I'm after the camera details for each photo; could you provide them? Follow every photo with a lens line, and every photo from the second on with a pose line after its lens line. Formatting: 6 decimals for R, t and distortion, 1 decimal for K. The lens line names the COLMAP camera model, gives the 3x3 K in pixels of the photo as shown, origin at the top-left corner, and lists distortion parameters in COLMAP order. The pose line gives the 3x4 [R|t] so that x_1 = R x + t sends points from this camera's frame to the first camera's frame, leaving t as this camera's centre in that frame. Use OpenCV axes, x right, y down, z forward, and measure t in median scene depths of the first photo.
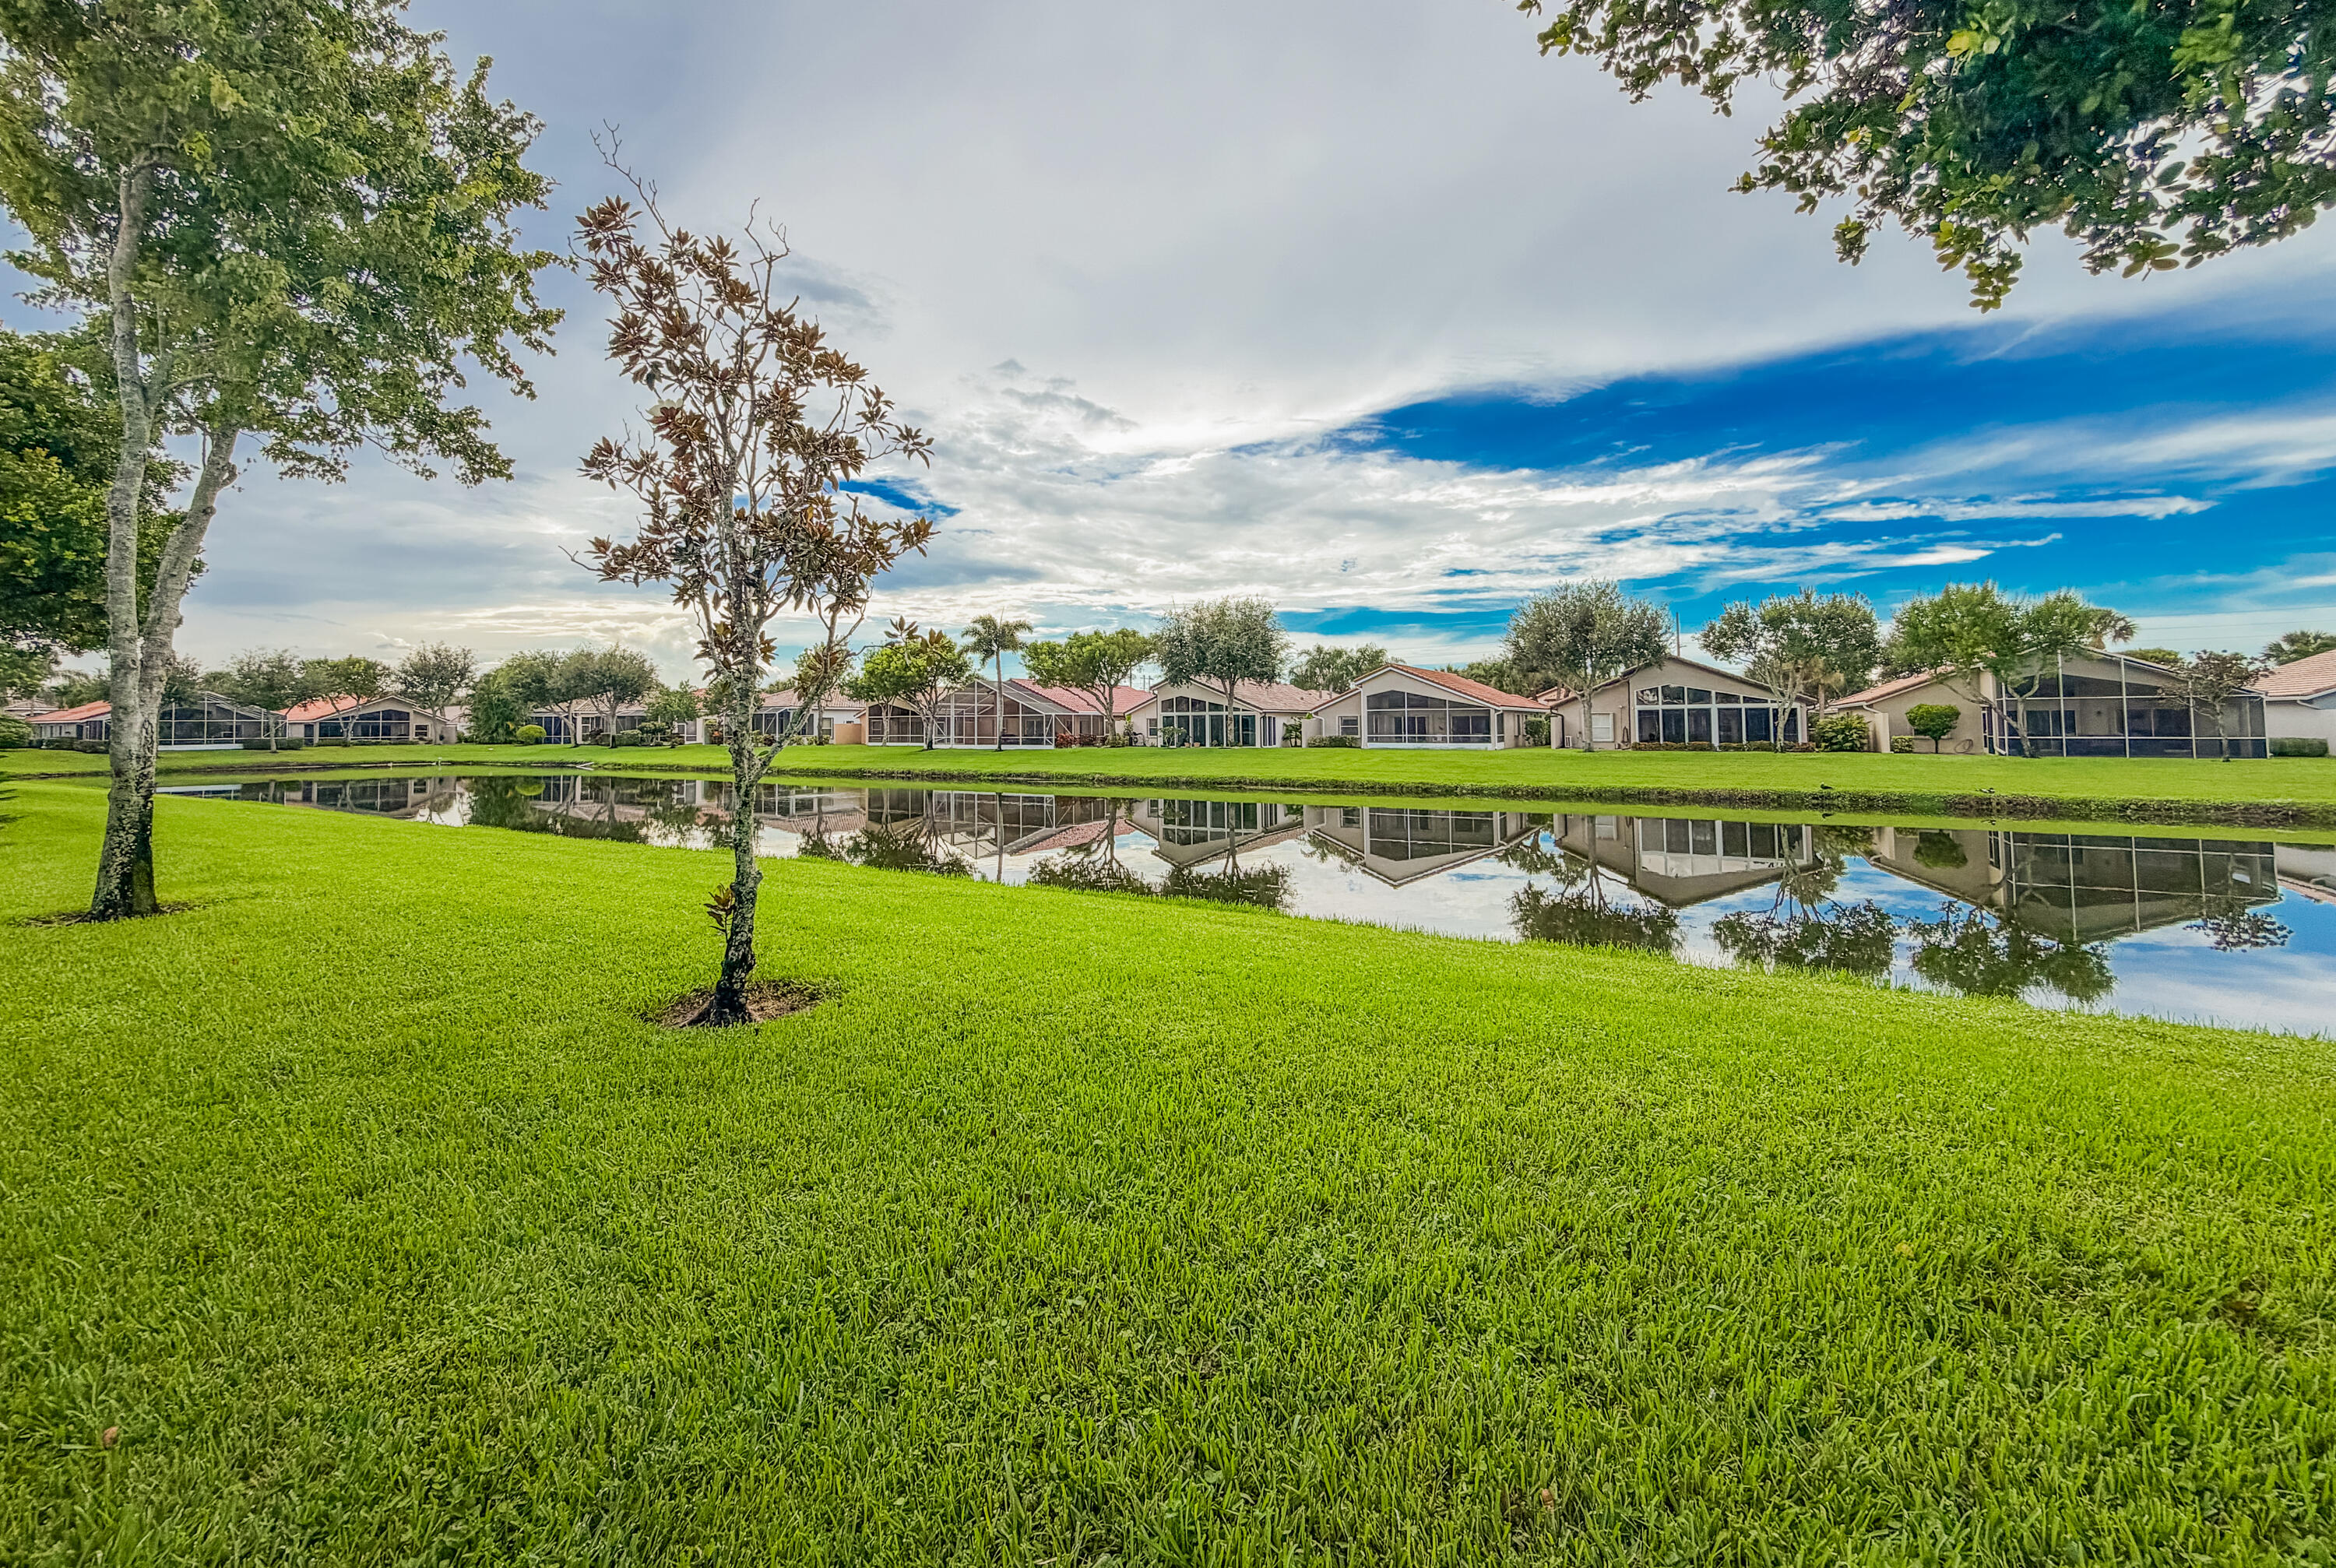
lens RADIAL K [[973.3, 0, 1149.8], [0, 973.3, 716.9], [0, 0, 1]] dist [0.003802, 0.000188]
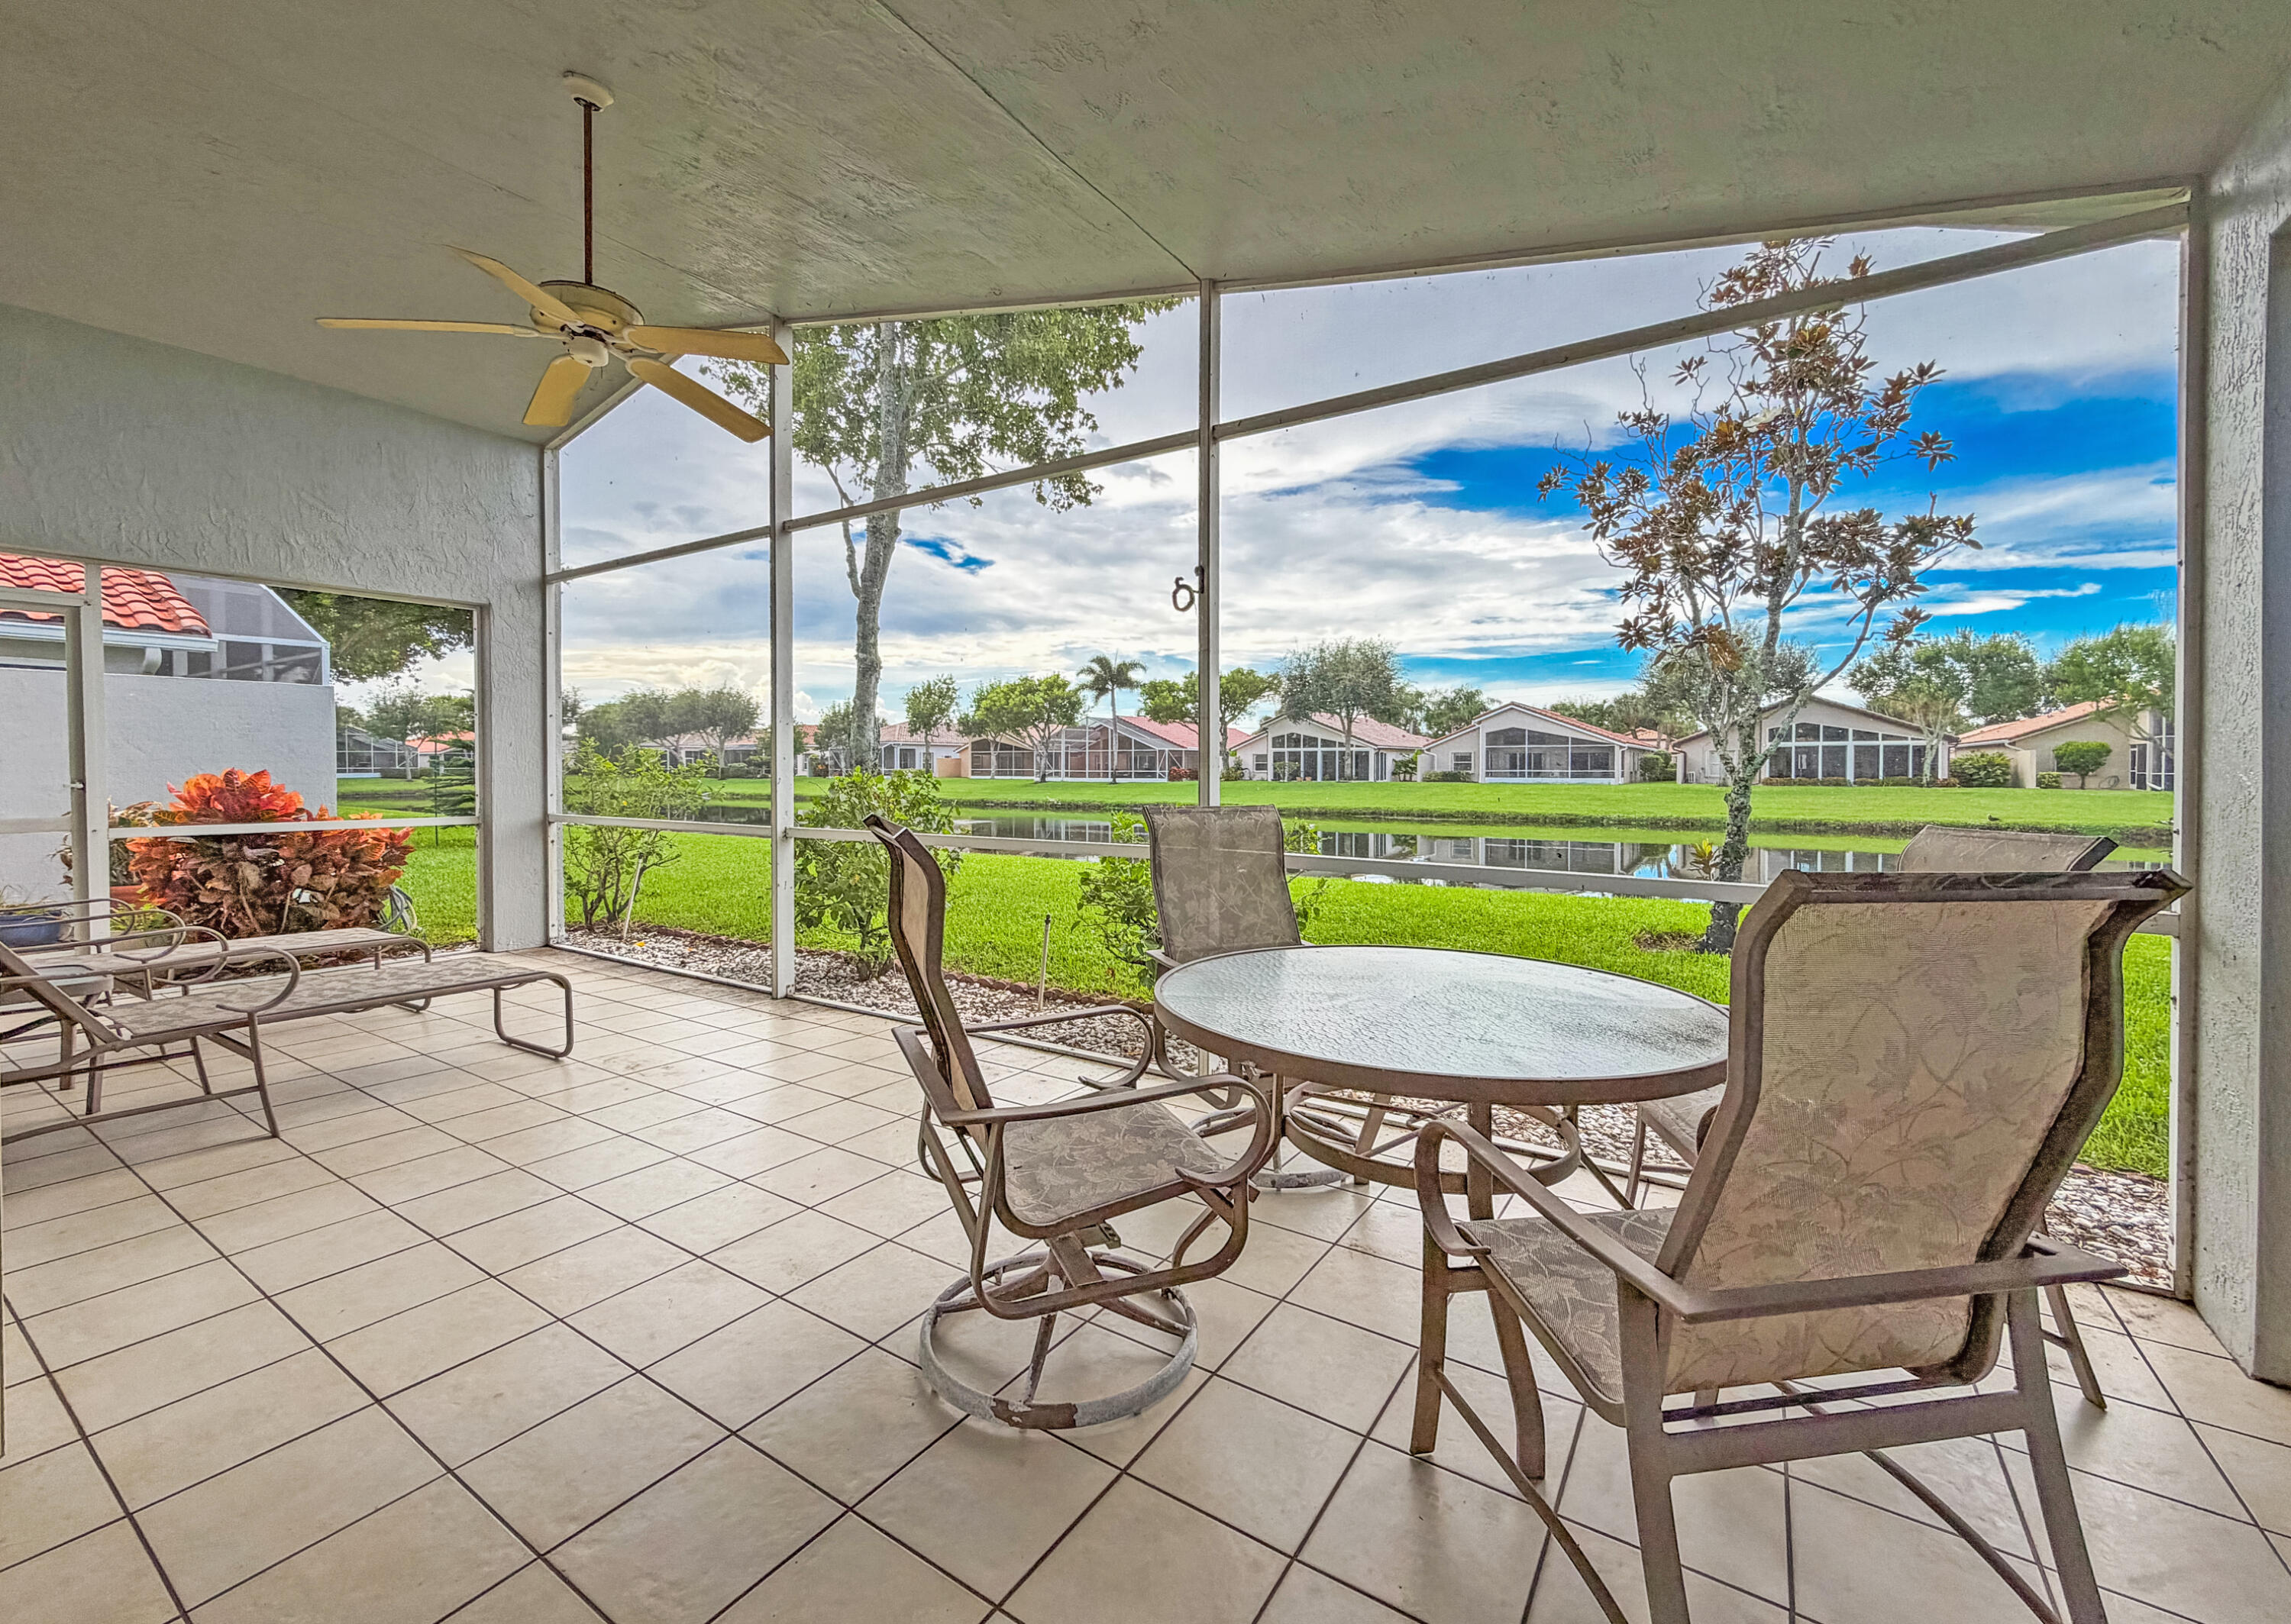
lens RADIAL K [[921.7, 0, 1146.5], [0, 921.7, 792.8], [0, 0, 1]] dist [0.001684, 0.000010]
pose [[0.999711, 0.008598, -0.022451, -0.107161], [-0.007736, 0.999240, 0.038211, 0.007032], [0.022762, -0.038027, 0.999017, -0.006654]]
